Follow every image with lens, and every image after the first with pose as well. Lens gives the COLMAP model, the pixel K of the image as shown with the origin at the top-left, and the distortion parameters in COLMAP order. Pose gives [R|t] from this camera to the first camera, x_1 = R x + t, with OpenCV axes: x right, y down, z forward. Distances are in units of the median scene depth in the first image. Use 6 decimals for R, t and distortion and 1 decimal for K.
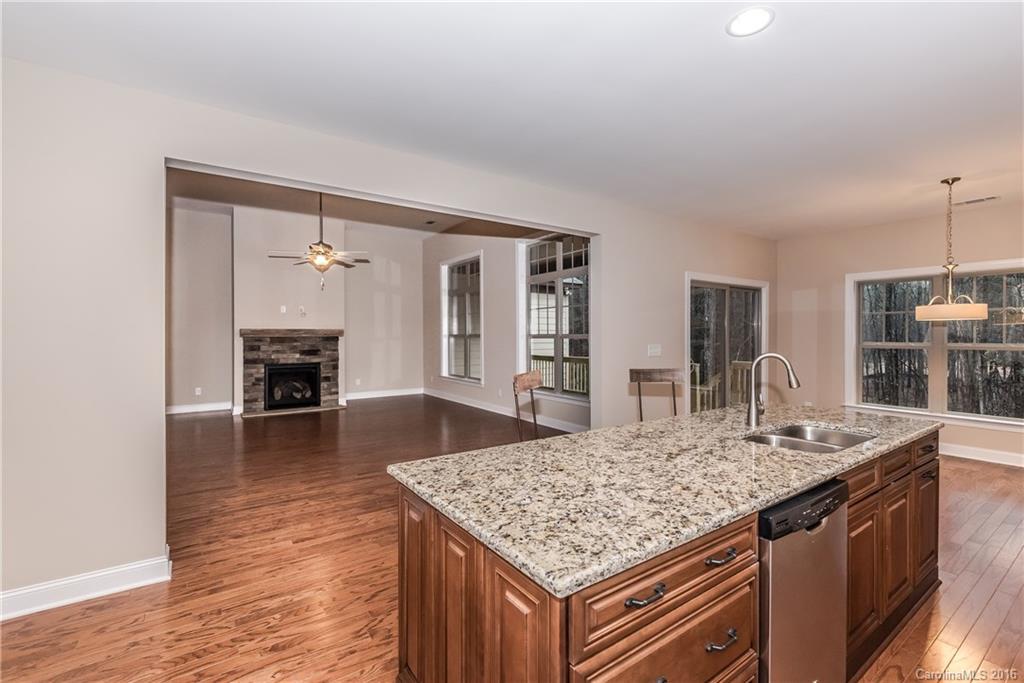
lens RADIAL K [[448.0, 0, 500.9], [0, 448.0, 339.0], [0, 0, 1]] dist [0.002364, -0.000484]
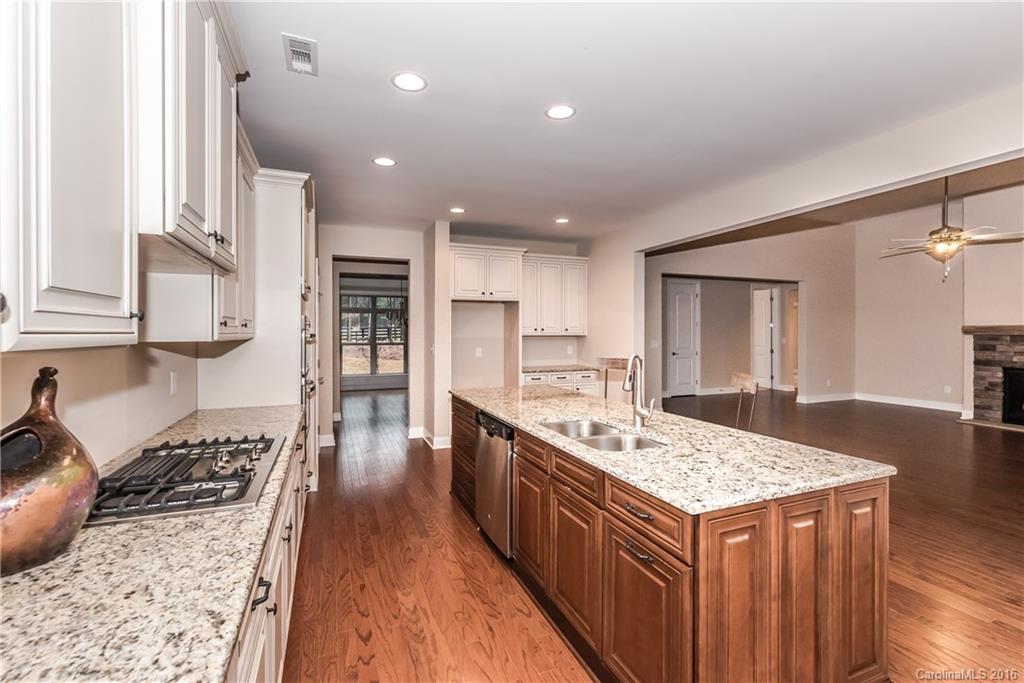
lens RADIAL K [[448.0, 0, 518.9], [0, 448.0, 333.4], [0, 0, 1]] dist [0.002364, -0.000484]
pose [[-0.224713, 0.002892, -0.974421, 0.483250], [-0.009297, 0.999944, 0.005112, -0.003278], [0.974381, 0.010208, -0.224673, 0.292680]]
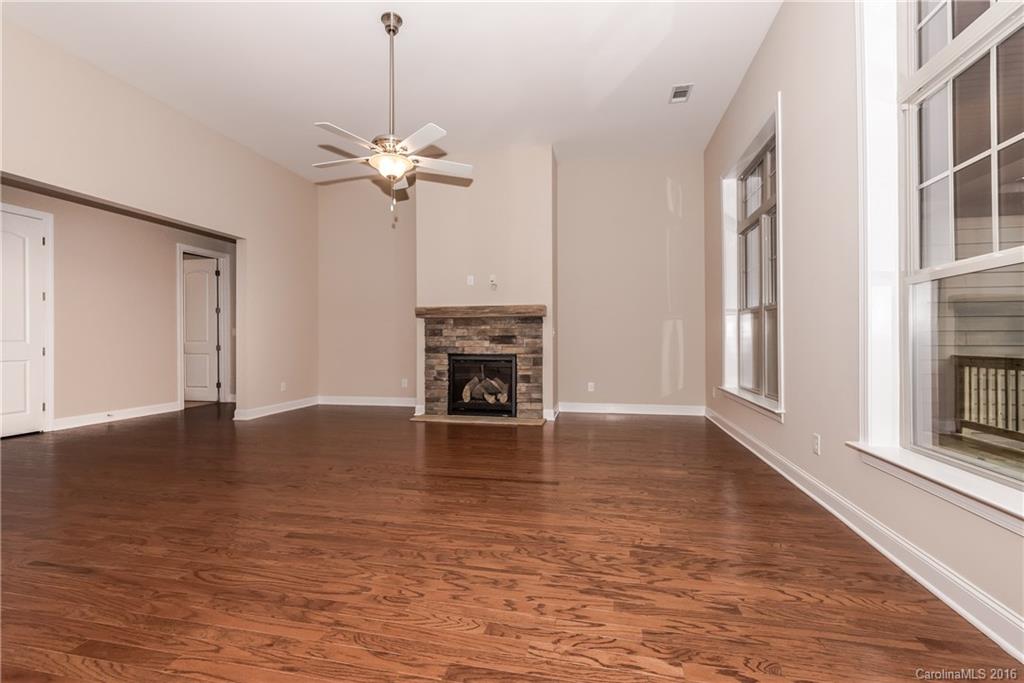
lens RADIAL K [[448.0, 0, 507.6], [0, 448.0, 343.2], [0, 0, 1]] dist [0.002364, -0.000484]
pose [[0.683369, 0.007152, -0.730038, 0.095653], [-0.006191, 0.999973, 0.004002, 0.033646], [0.730047, 0.001785, 0.683395, 0.535120]]
